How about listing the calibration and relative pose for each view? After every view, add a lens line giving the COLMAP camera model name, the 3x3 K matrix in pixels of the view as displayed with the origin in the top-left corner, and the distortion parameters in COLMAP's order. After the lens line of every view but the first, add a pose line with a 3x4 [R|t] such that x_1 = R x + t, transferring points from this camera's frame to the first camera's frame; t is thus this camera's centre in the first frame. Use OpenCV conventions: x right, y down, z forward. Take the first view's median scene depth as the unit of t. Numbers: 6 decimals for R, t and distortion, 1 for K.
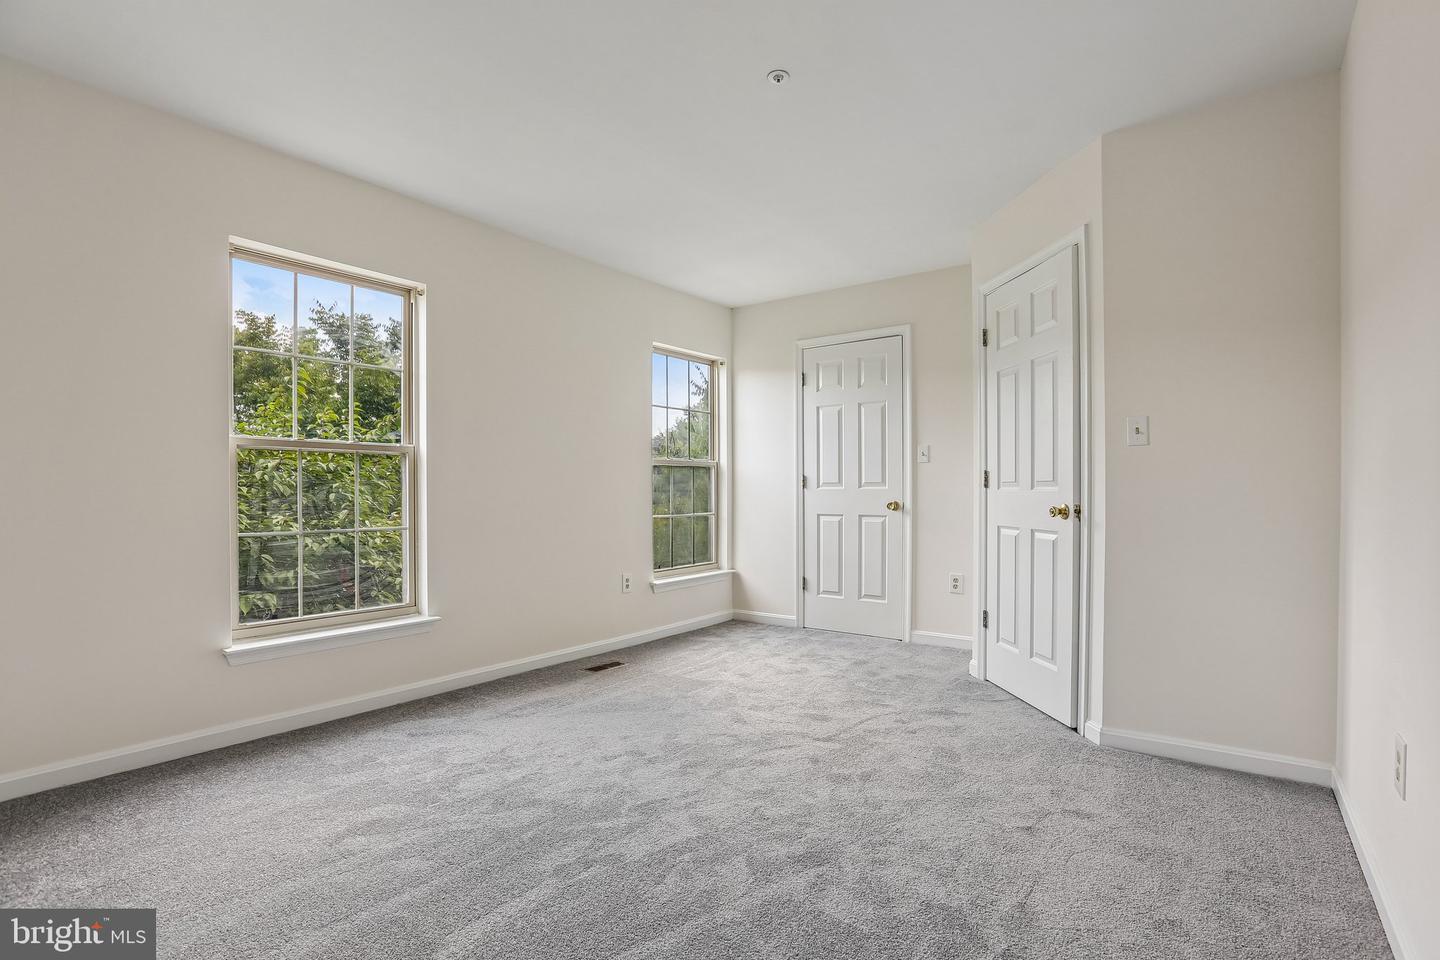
lens RADIAL K [[682.8, 0, 723.4], [0, 682.8, 496.7], [0, 0, 1]] dist [-0.002710, -0.000310]
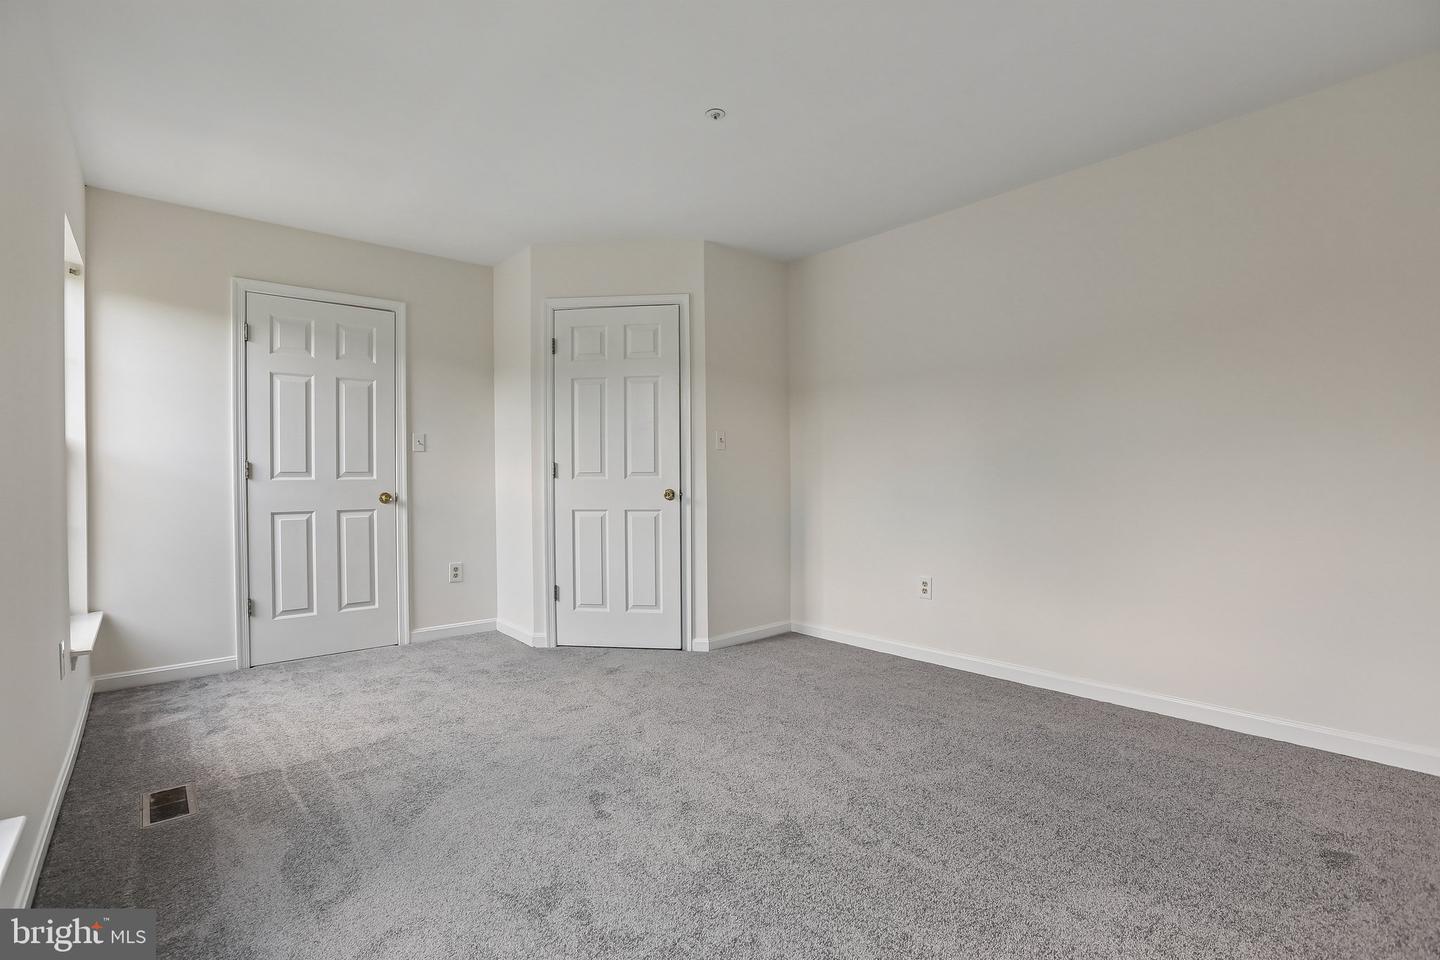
lens RADIAL K [[662.8, 0, 720.0], [0, 662.8, 480.0], [0, 0, 1]] dist [-0.055306, 0.018257]
pose [[0.231631, -0.007840, 0.972772, -0.540468], [0.015105, 0.999876, 0.004462, -0.008435], [-0.972686, 0.013660, 0.231721, 0.411488]]
